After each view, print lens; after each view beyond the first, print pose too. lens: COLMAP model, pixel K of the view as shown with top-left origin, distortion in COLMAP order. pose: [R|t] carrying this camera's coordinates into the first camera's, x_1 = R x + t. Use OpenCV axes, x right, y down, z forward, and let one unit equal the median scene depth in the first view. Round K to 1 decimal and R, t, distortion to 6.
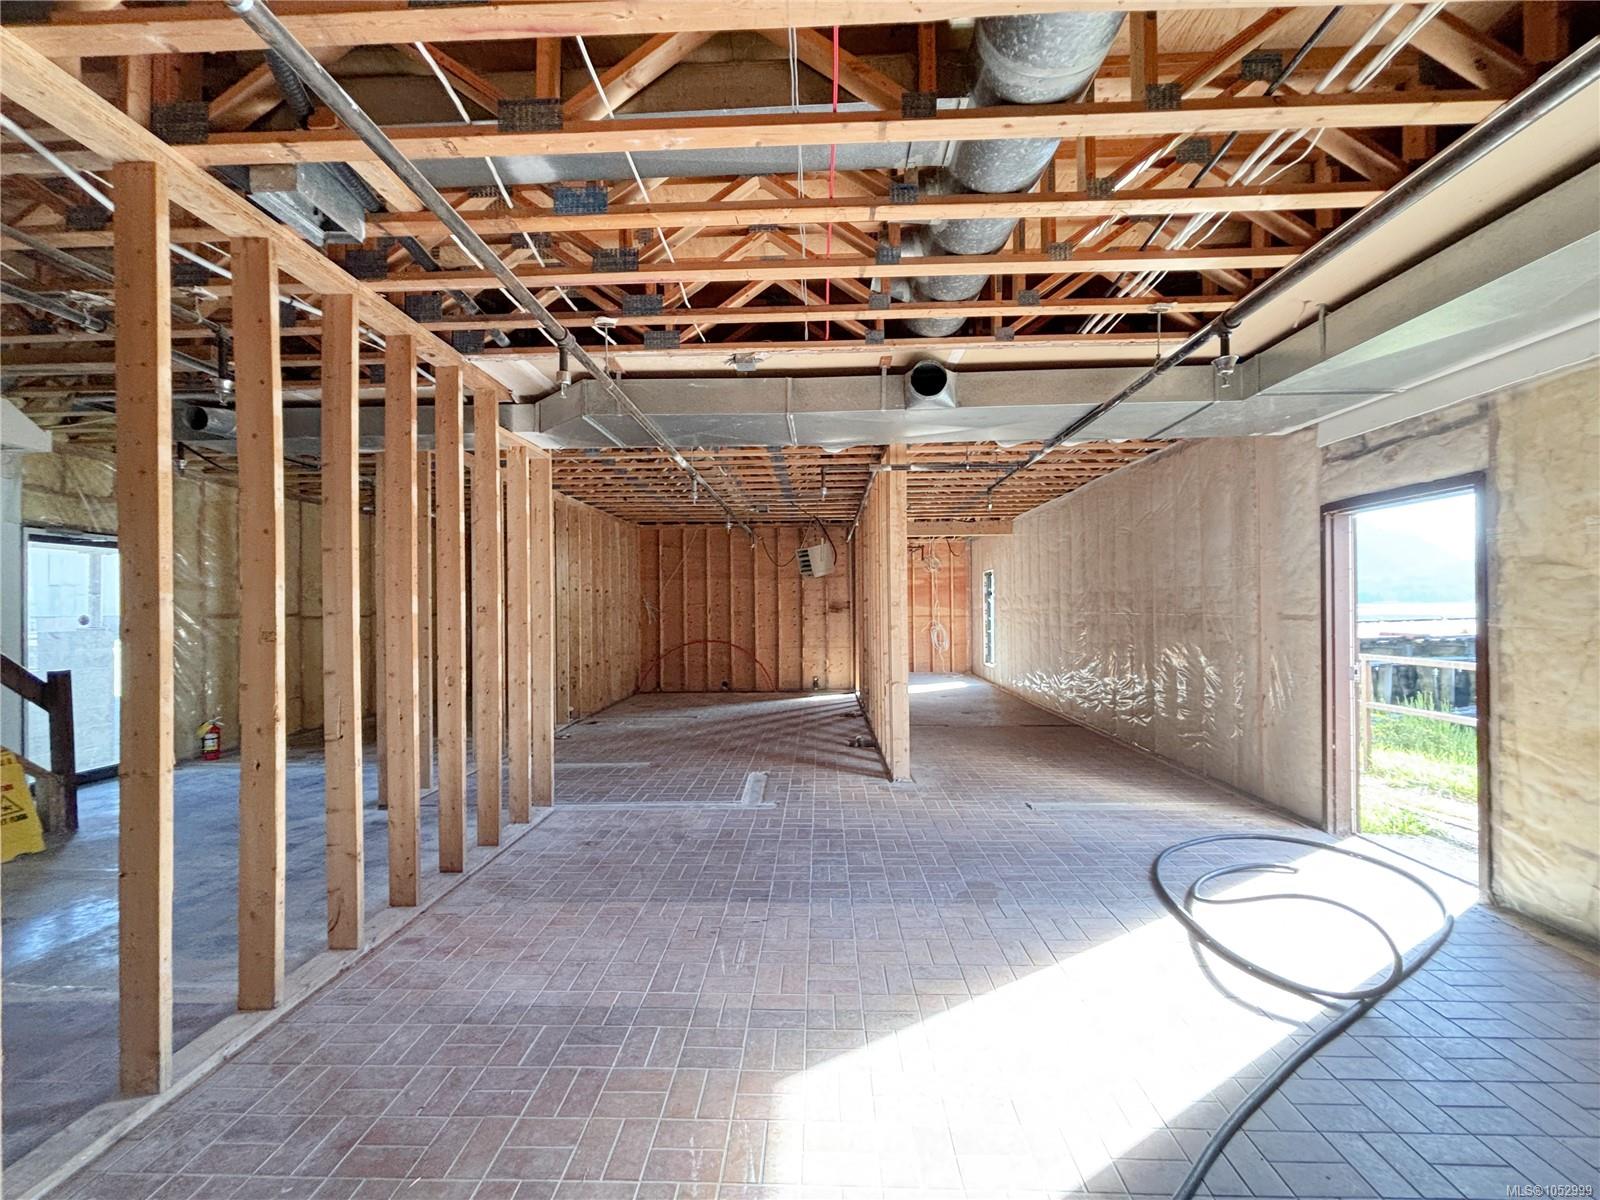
lens RADIAL K [[641.6, 0, 800.0], [0, 641.6, 600.0], [0, 0, 1]] dist [-0.001226, -0.000156]
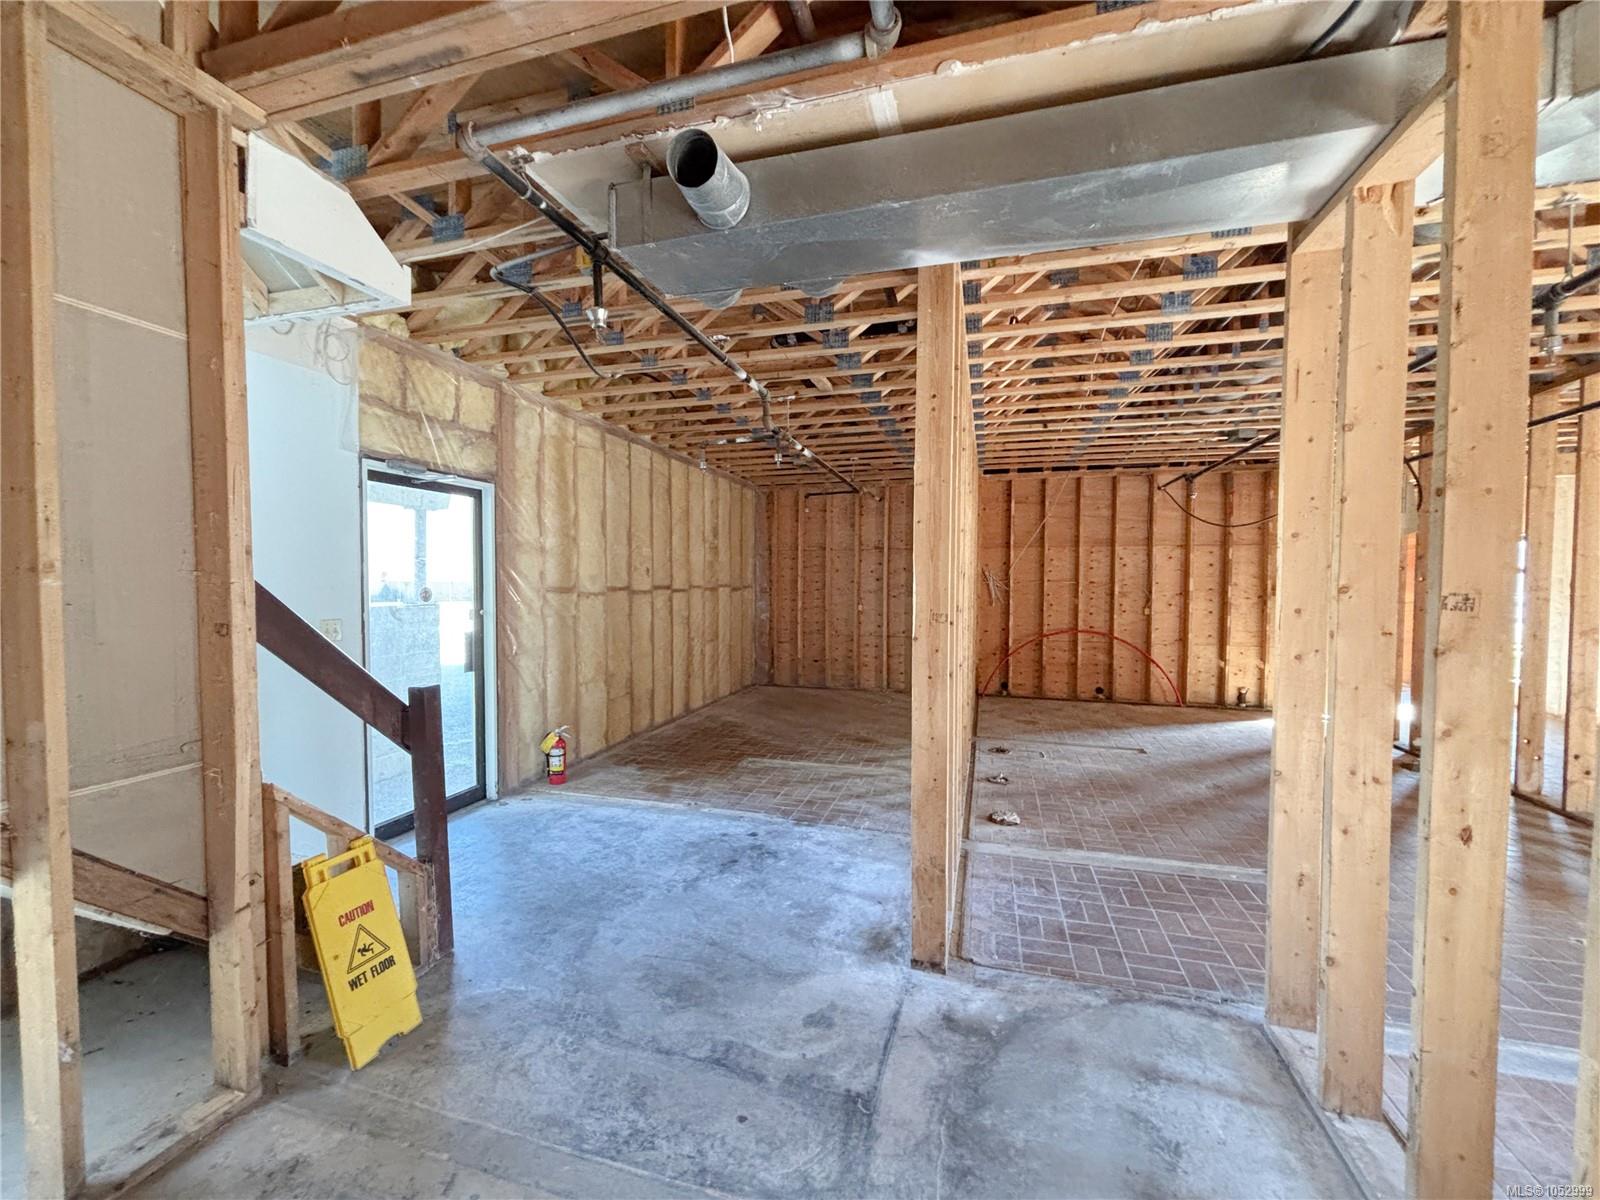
lens RADIAL K [[654.7, 0, 800.0], [0, 654.7, 600.0], [0, 0, 1]] dist [0.000214, 0.000069]
pose [[0.966135, 0.024305, -0.256891, -0.447036], [-0.013435, 0.998942, 0.043985, -0.000427], [0.257688, -0.039044, 0.965439, 0.340252]]
